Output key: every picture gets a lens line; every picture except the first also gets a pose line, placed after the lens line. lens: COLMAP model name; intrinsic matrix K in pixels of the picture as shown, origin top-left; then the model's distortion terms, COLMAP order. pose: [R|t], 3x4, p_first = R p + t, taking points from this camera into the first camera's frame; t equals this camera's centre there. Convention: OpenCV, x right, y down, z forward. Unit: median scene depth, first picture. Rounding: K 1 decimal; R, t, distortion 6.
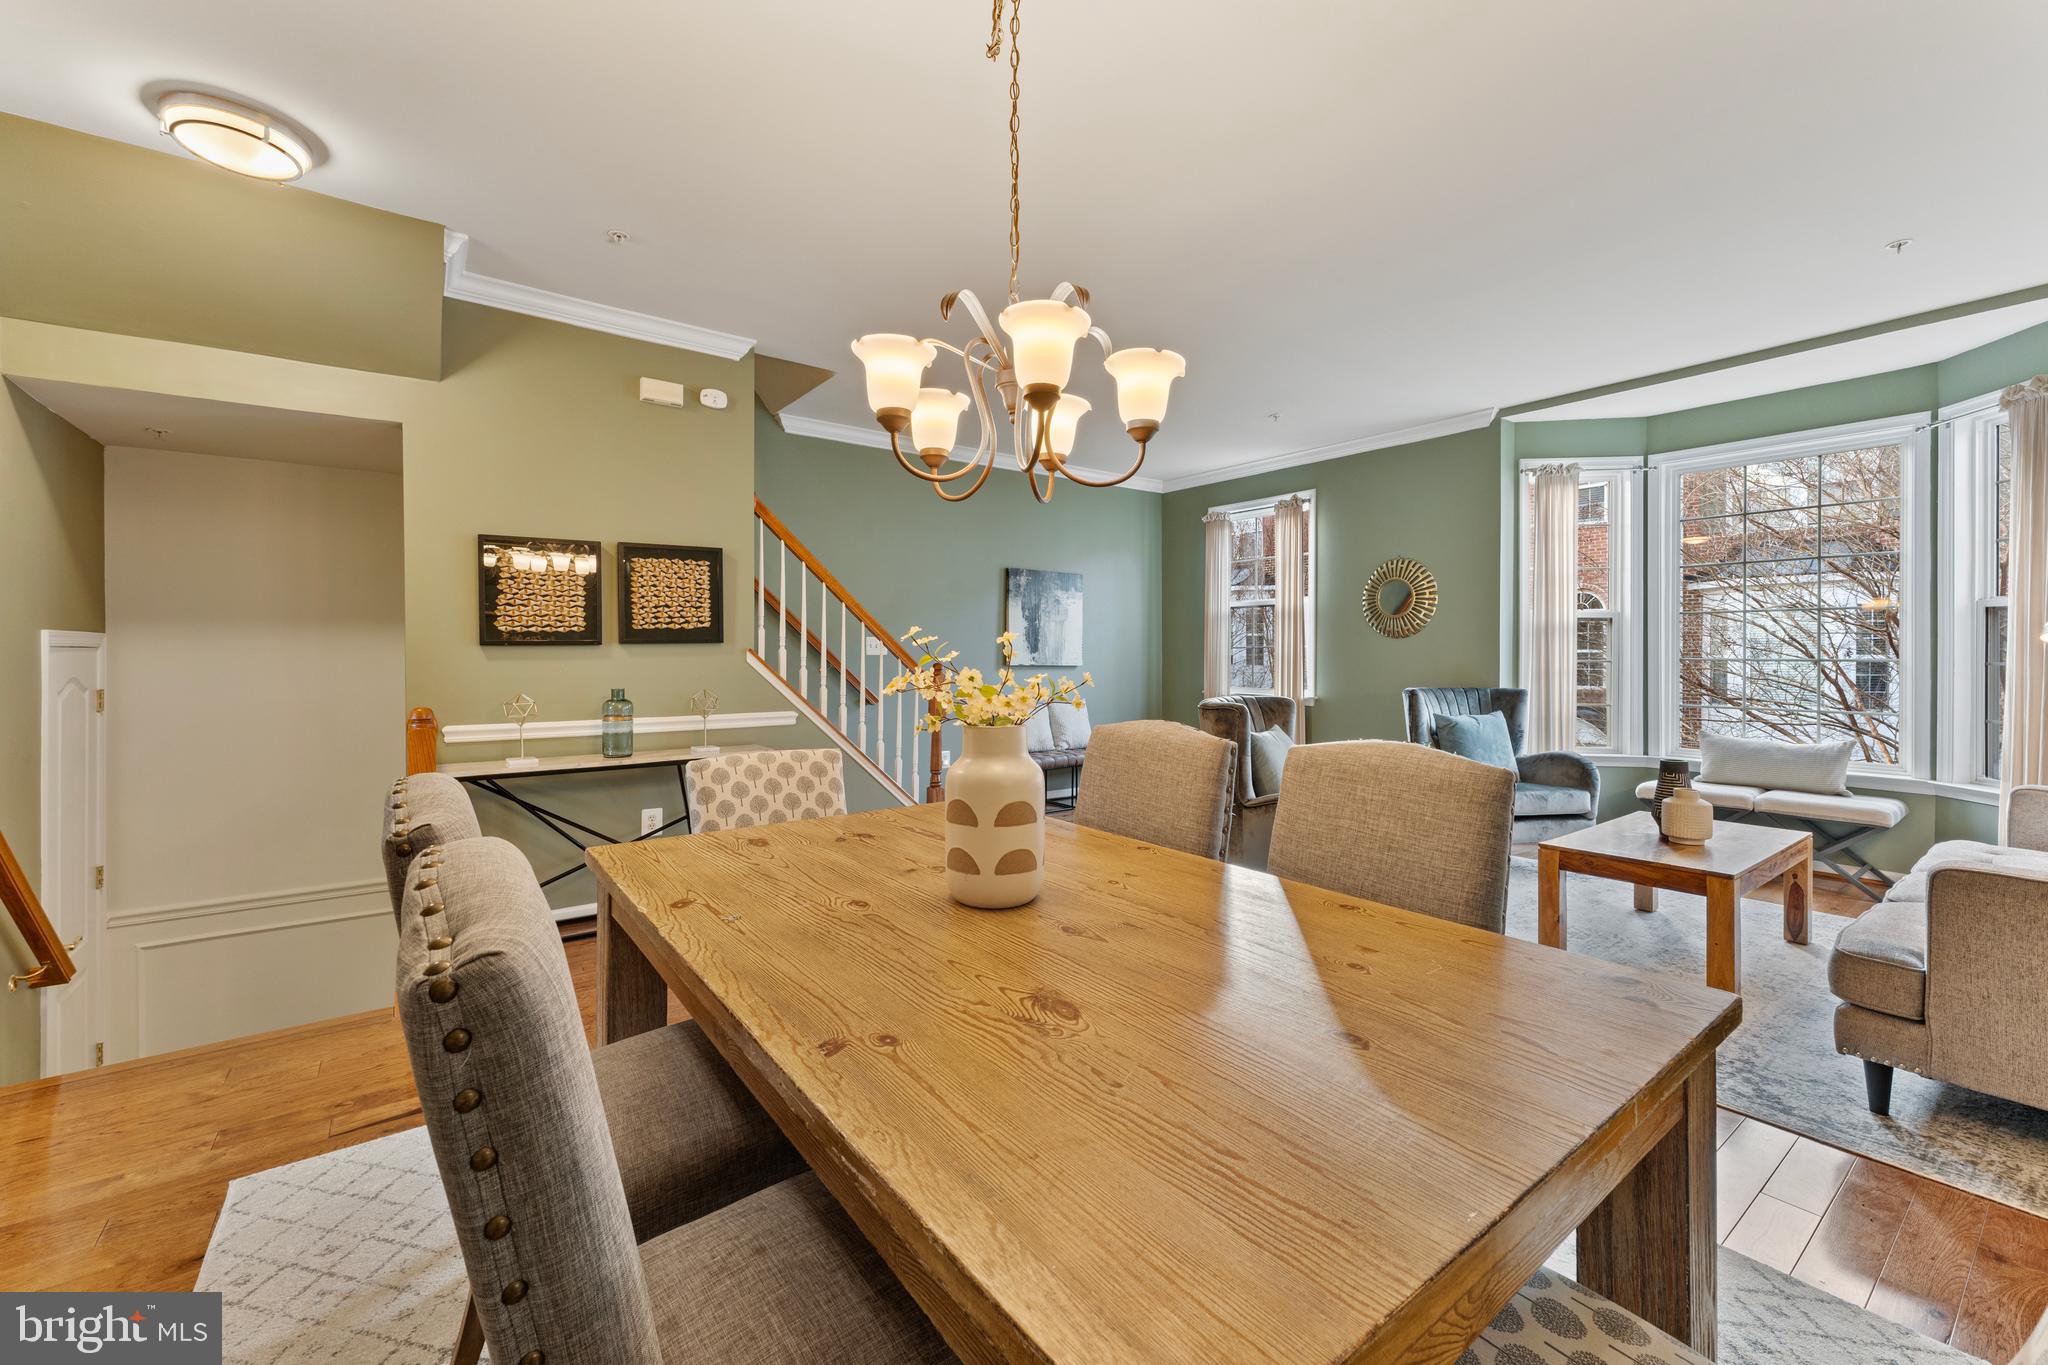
lens RADIAL K [[823.5, 0, 1018.3], [0, 823.5, 659.7], [0, 0, 1]] dist [0.001521, -0.000062]
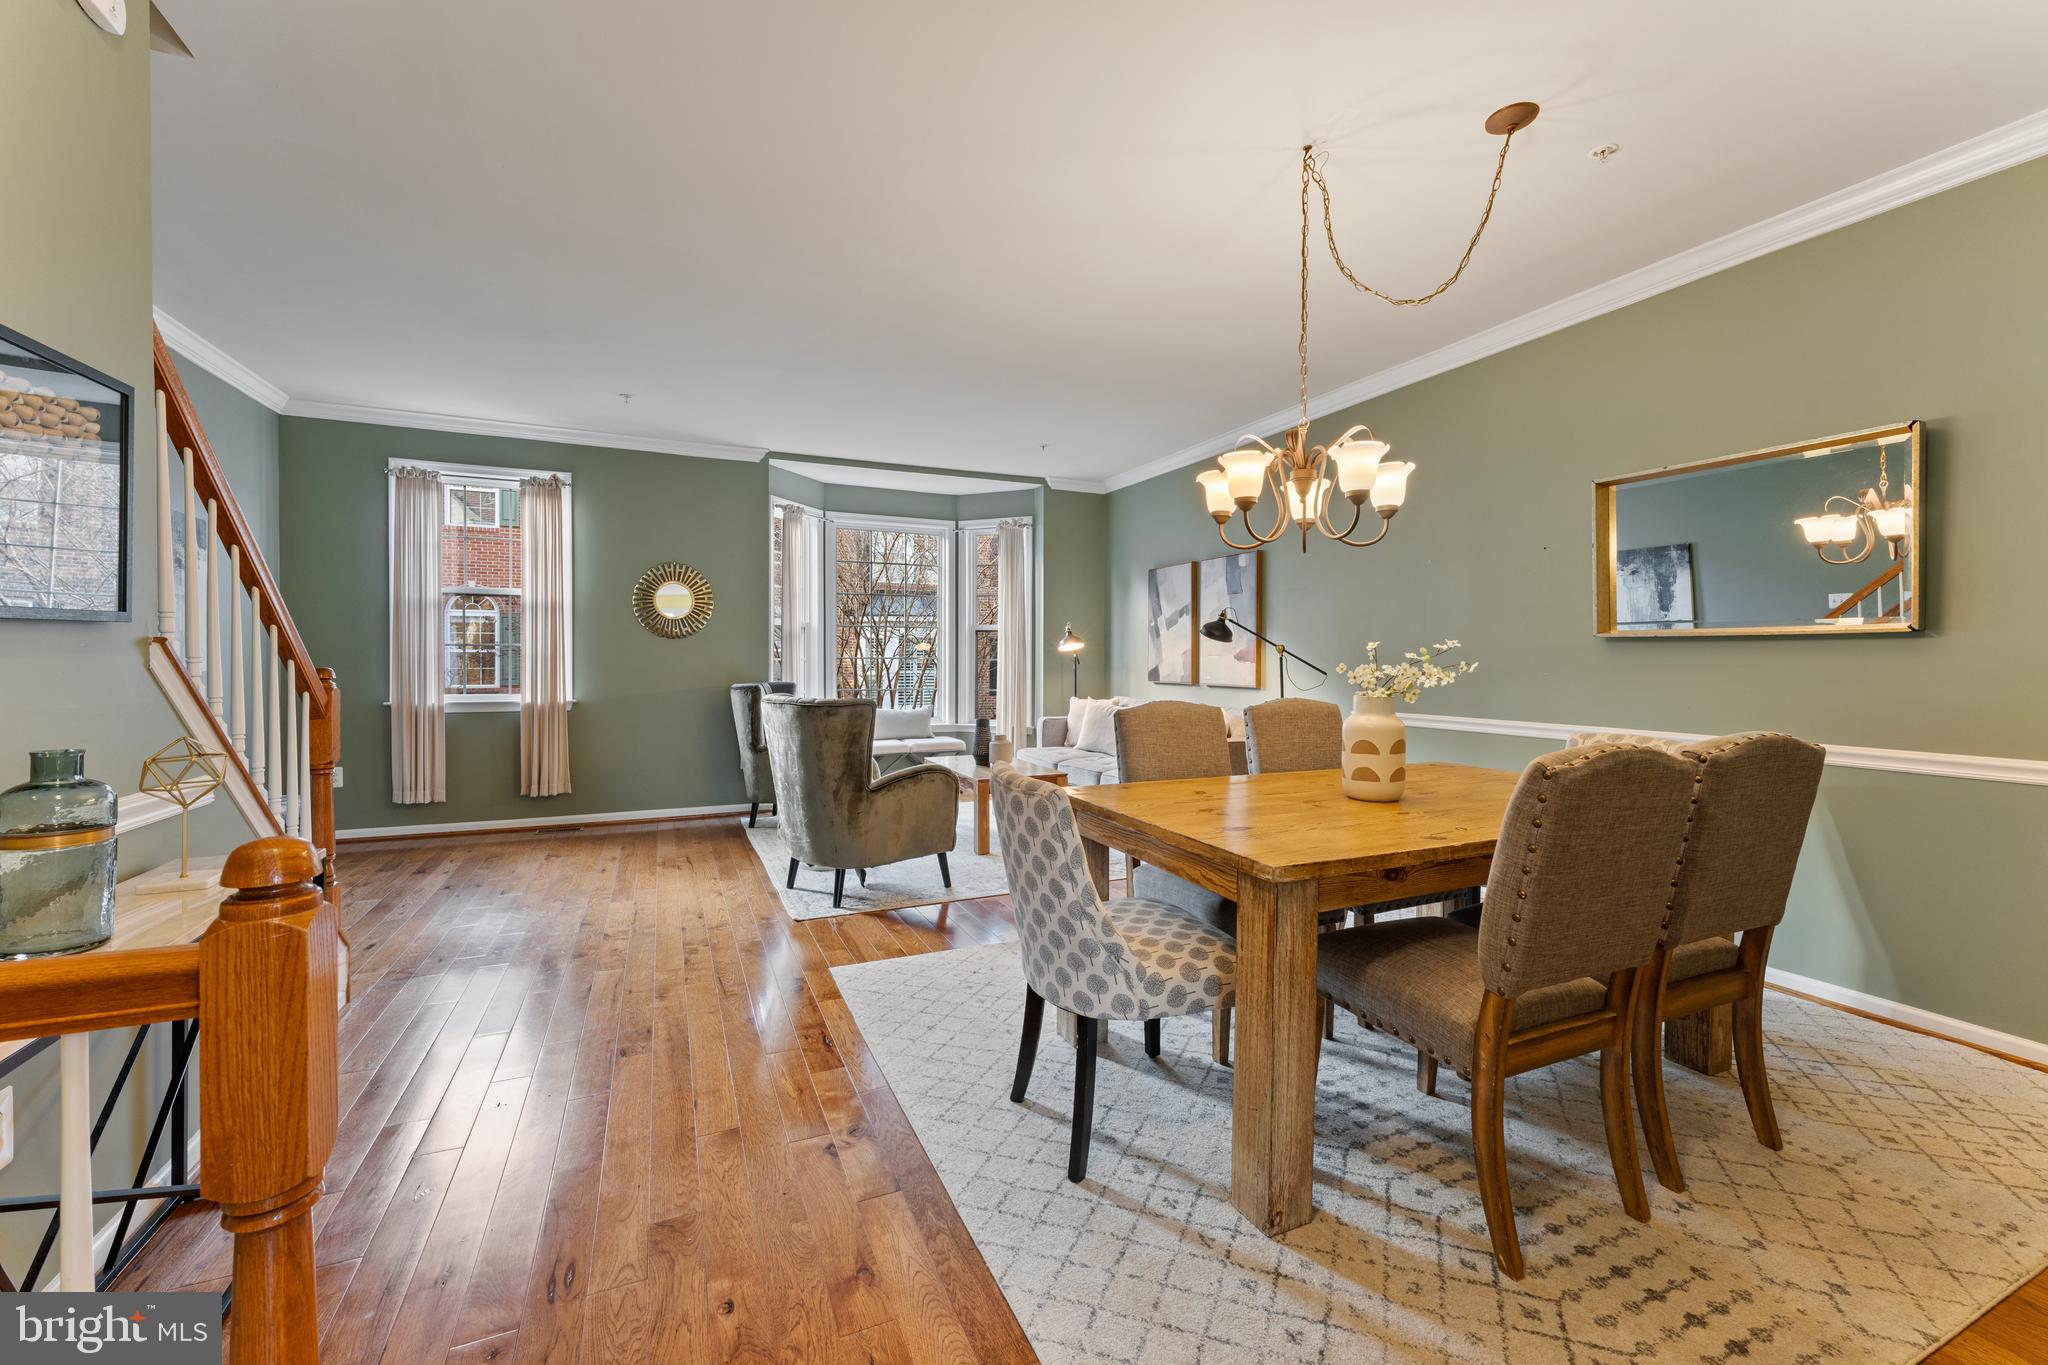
lens RADIAL K [[823.5, 0, 1028.0], [0, 823.5, 661.5], [0, 0, 1]] dist [0.001521, -0.000062]
pose [[0.208121, -0.006725, 0.978080, -0.568472], [0.003434, 0.999975, 0.006145, -0.001932], [-0.978097, 0.002080, 0.208139, 0.411470]]
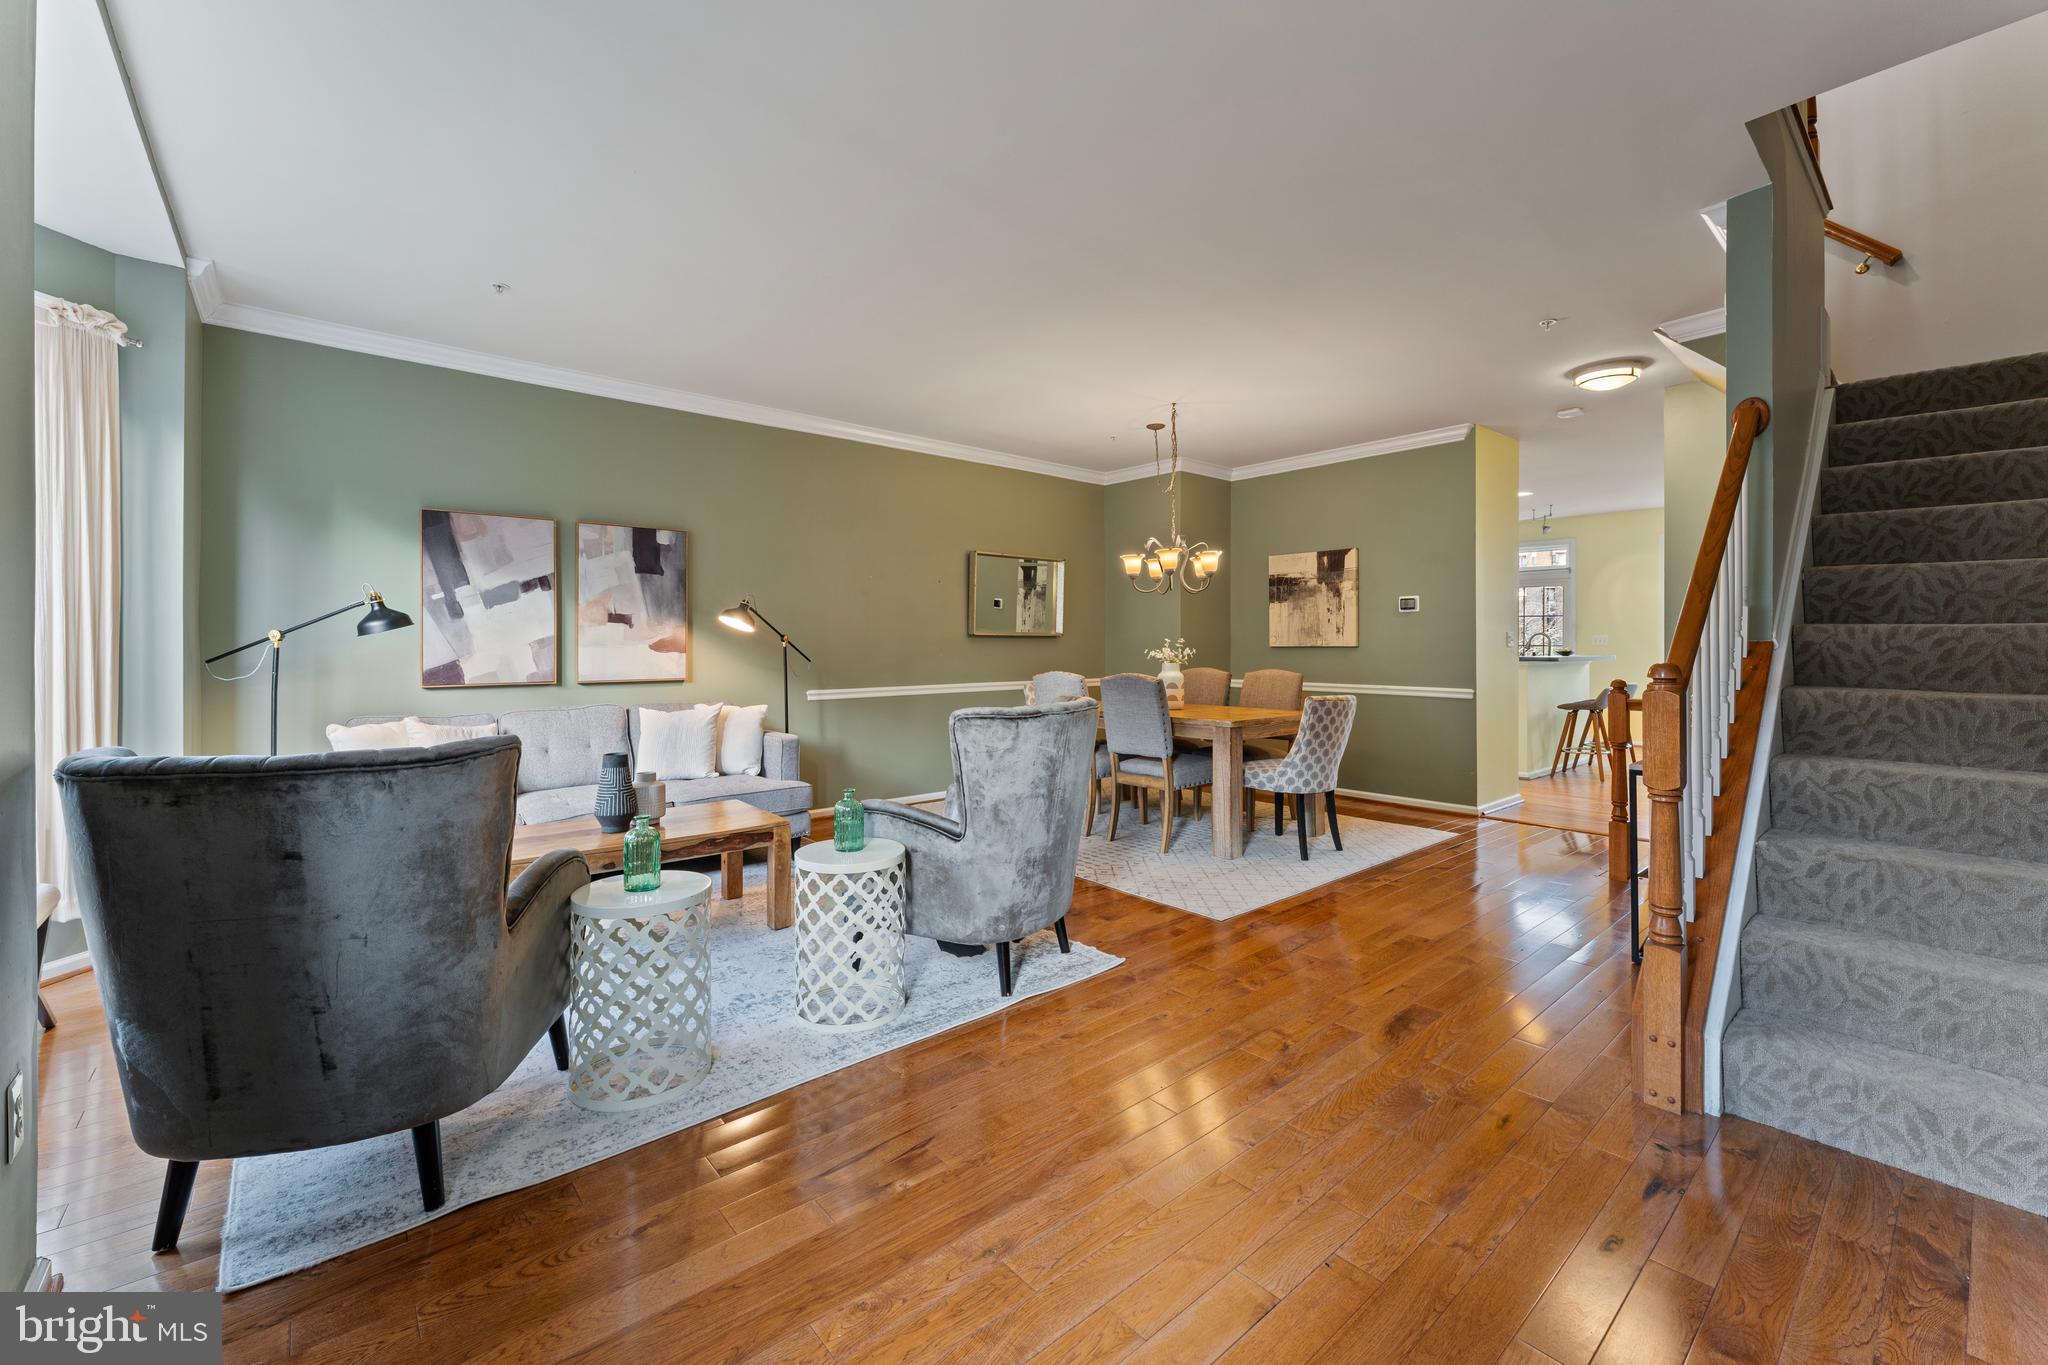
lens RADIAL K [[823.5, 0, 1023.4], [0, 823.5, 641.0], [0, 0, 1]] dist [0.001521, -0.000062]
pose [[-0.997105, 0.001131, -0.076028, 0.282551], [0.001127, 0.999999, 0.000102, -0.006743], [0.076028, 0.000016, -0.997106, 1.443249]]
